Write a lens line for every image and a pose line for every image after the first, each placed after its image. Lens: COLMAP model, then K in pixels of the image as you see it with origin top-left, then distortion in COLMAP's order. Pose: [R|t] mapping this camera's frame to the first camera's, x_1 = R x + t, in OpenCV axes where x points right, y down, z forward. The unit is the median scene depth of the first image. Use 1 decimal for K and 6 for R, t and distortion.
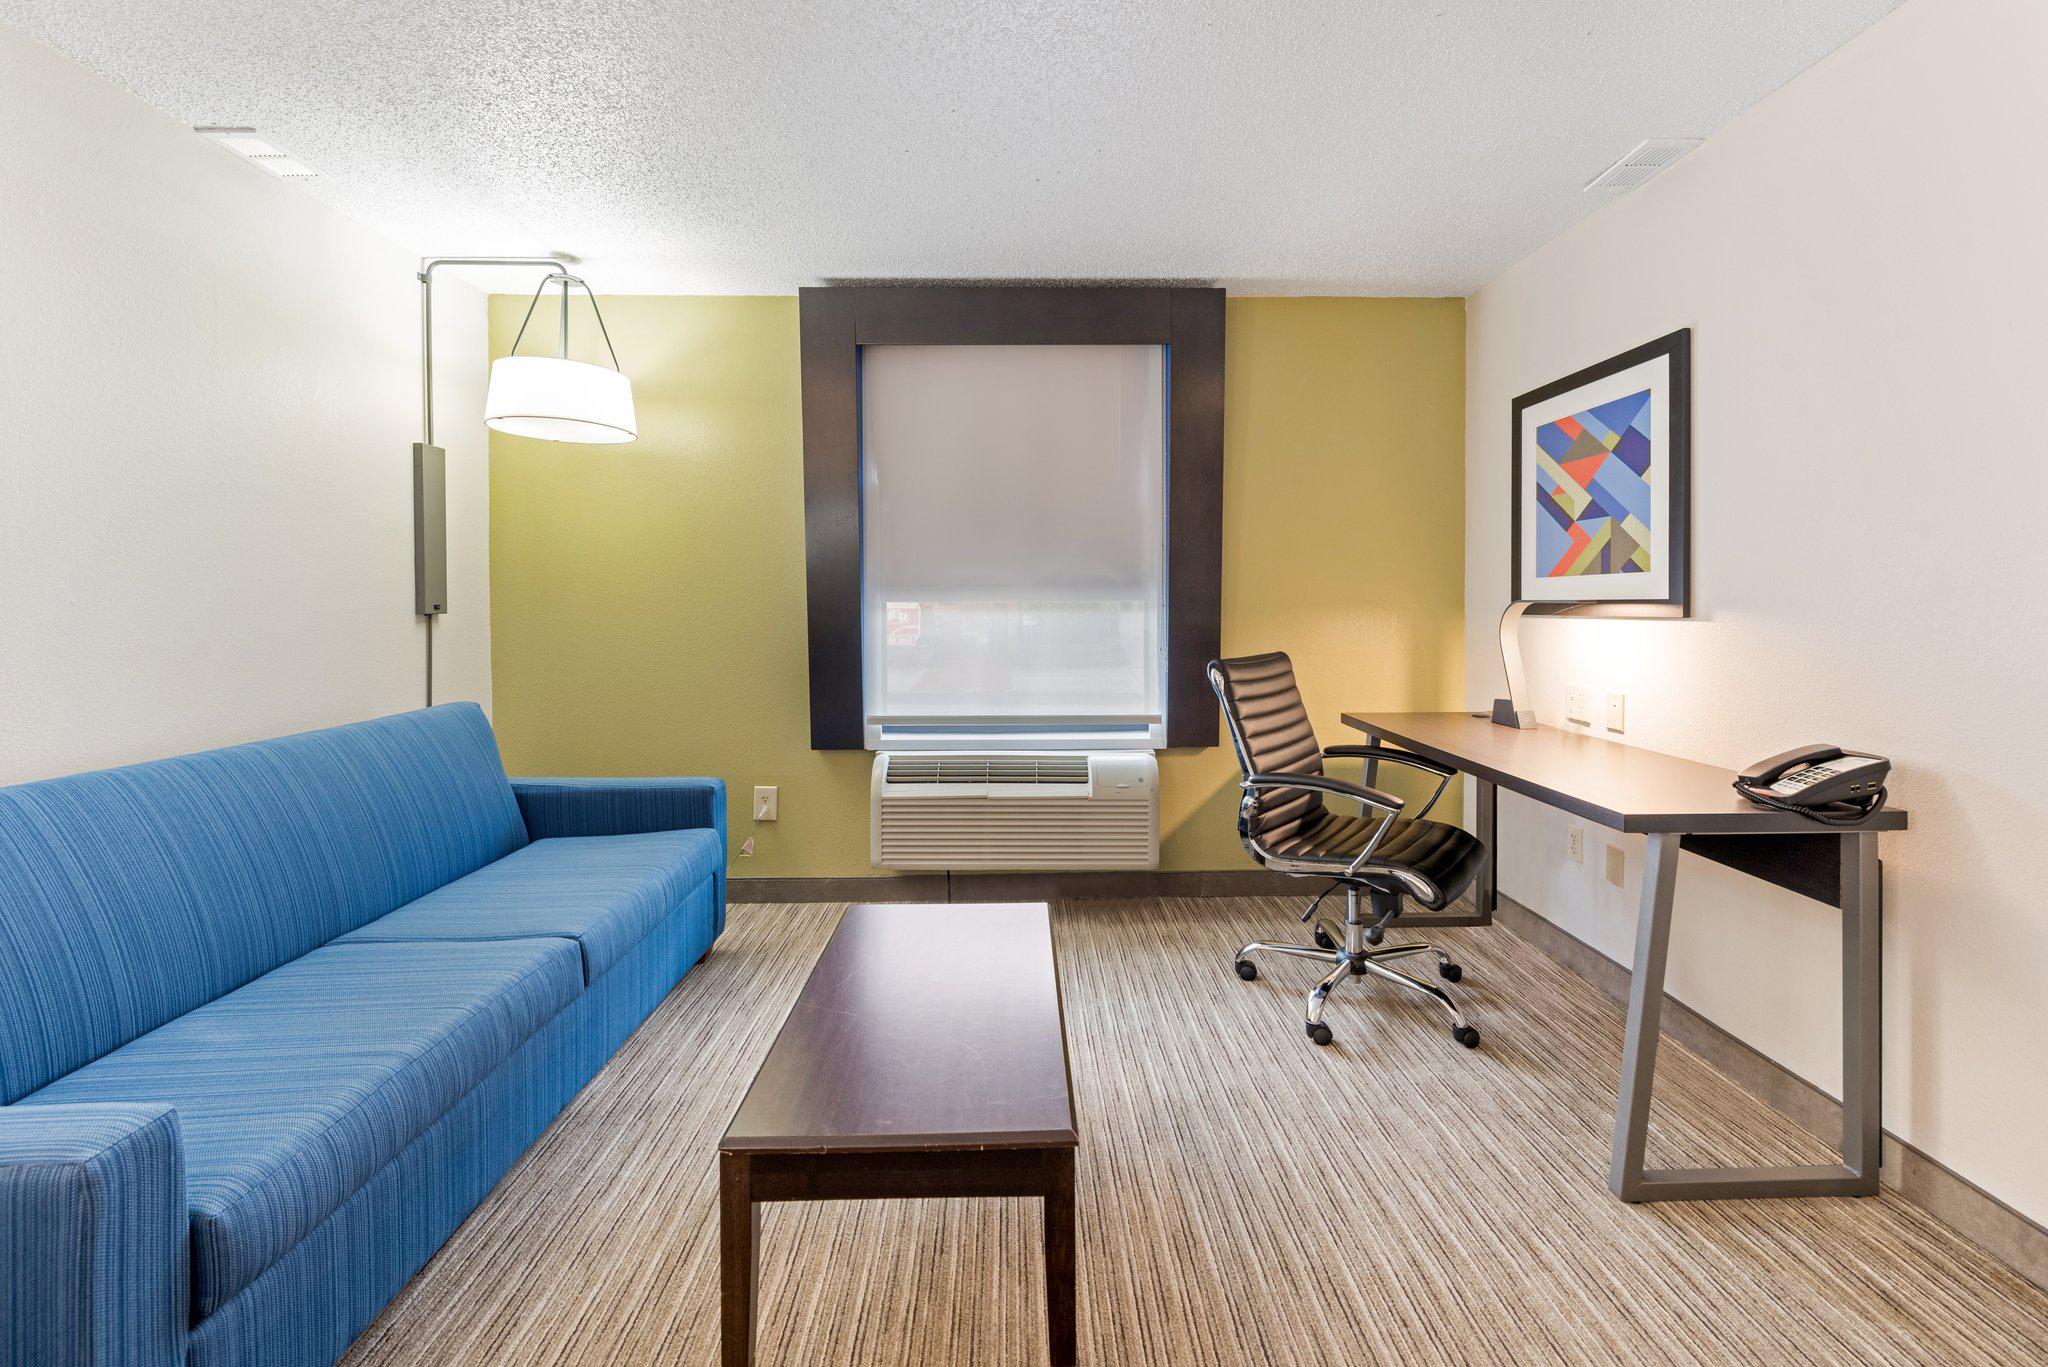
lens RADIAL K [[829.1, 0, 1020.7], [0, 829.1, 616.9], [0, 0, 1]] dist [-0.000602, -0.000120]
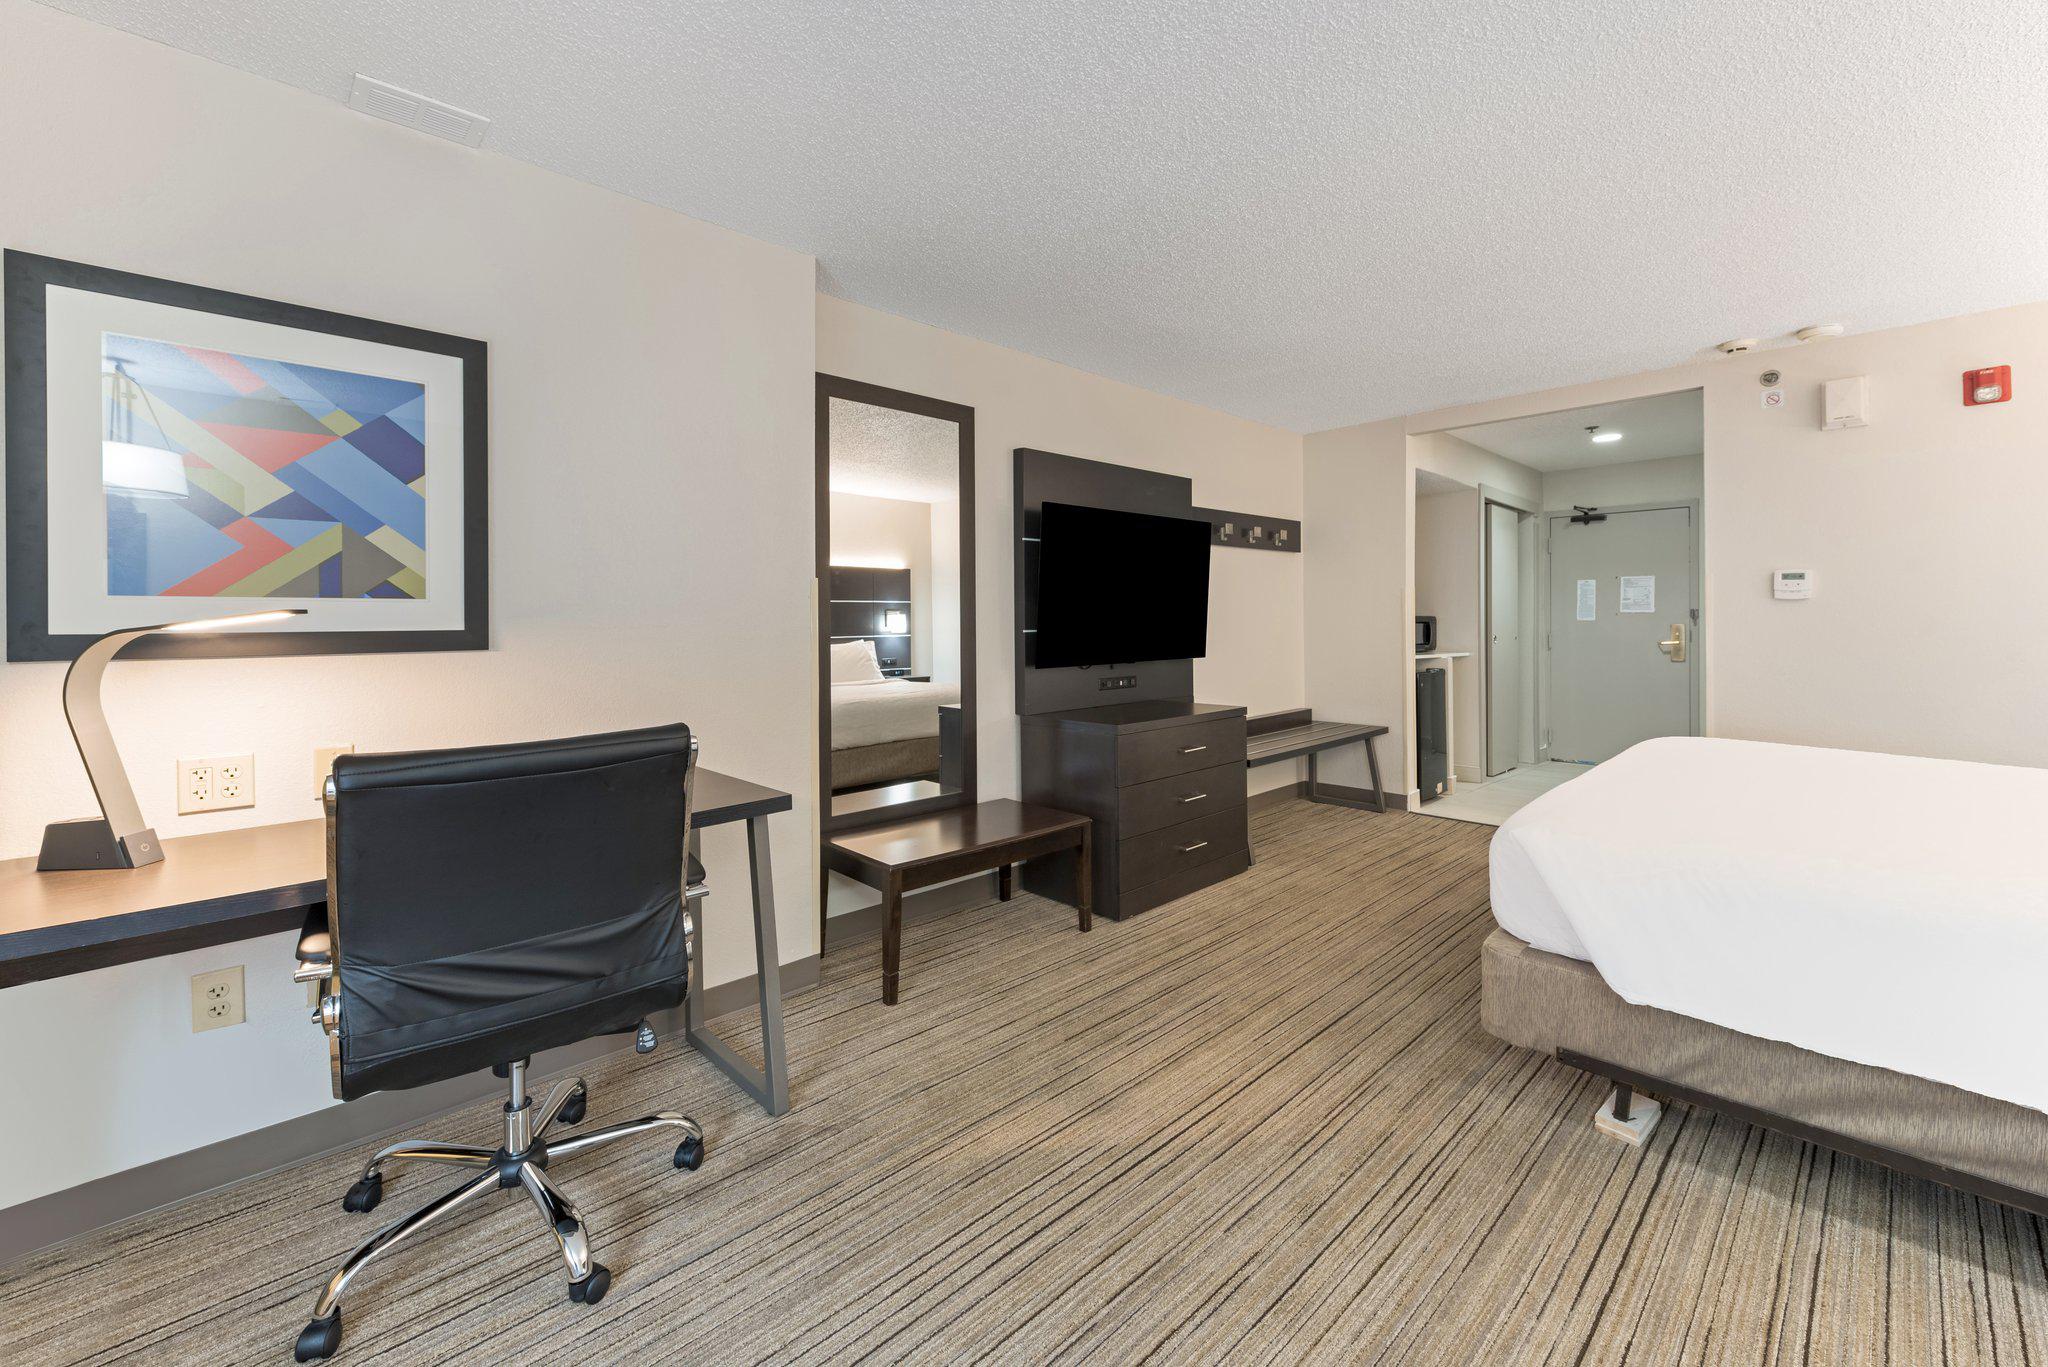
lens RADIAL K [[829.1, 0, 1020.7], [0, 829.1, 616.9], [0, 0, 1]] dist [-0.000602, -0.000120]
pose [[-0.678524, 0.004147, 0.734567, -0.251477], [0.018820, 0.999754, 0.011740, -0.030423], [-0.734337, 0.021790, -0.678435, 1.001025]]
